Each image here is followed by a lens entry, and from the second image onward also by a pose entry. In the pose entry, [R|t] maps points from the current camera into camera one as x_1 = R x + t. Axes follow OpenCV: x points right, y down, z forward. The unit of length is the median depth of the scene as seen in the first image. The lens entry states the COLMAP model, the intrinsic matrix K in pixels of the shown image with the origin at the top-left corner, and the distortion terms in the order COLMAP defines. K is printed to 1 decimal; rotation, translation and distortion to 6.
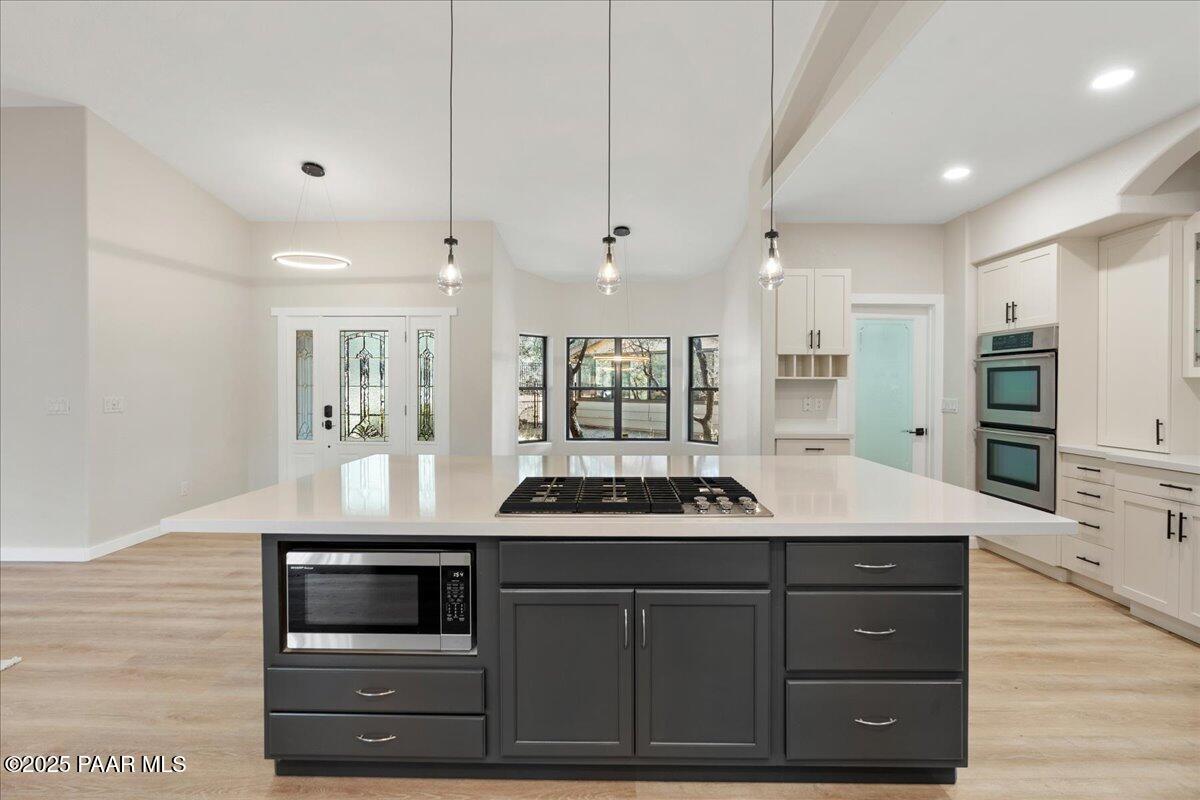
lens RADIAL K [[537.9, 0, 600.0], [0, 537.9, 400.0], [0, 0, 1]] dist [-0.002367, -0.000175]
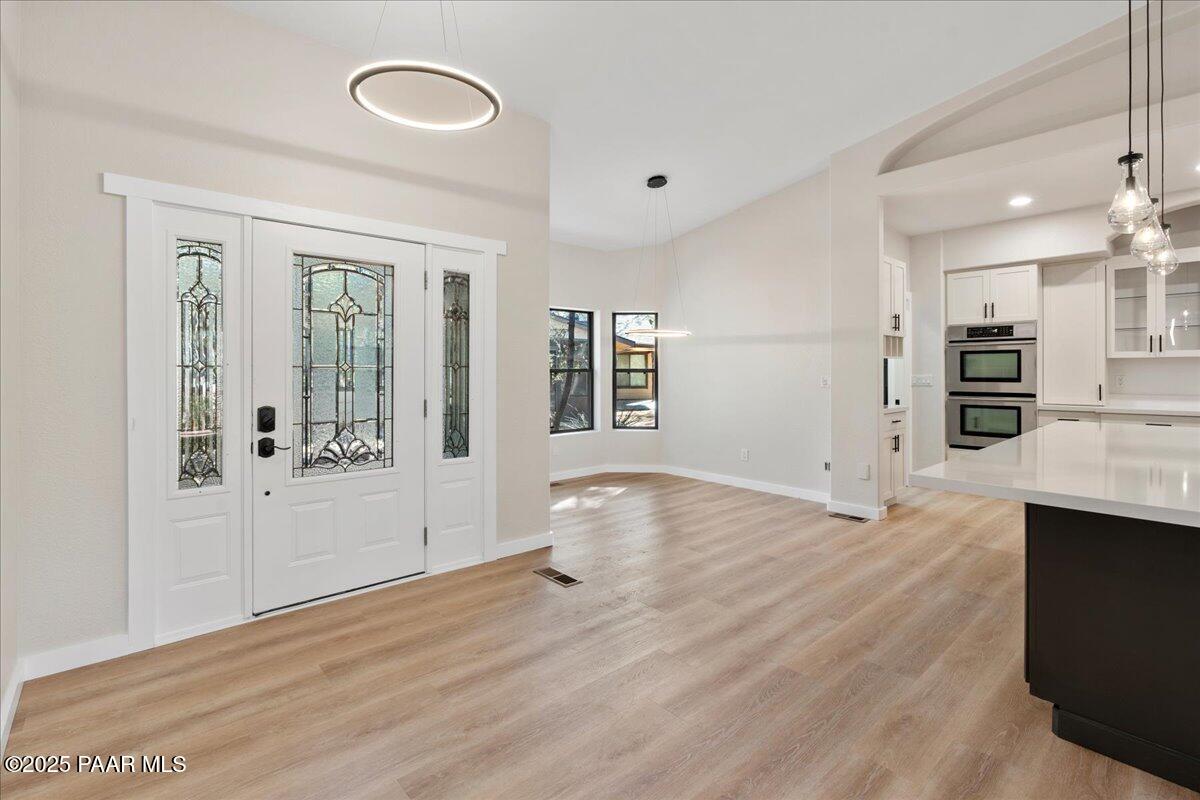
lens RADIAL K [[547.4, 0, 603.9], [0, 547.4, 371.5], [0, 0, 1]] dist [-0.000066, 0.000211]
pose [[0.733851, -0.005257, 0.679290, -0.817192], [0.025557, 0.999476, -0.019875, -0.004940], [-0.678830, 0.031946, 0.733601, 0.587228]]
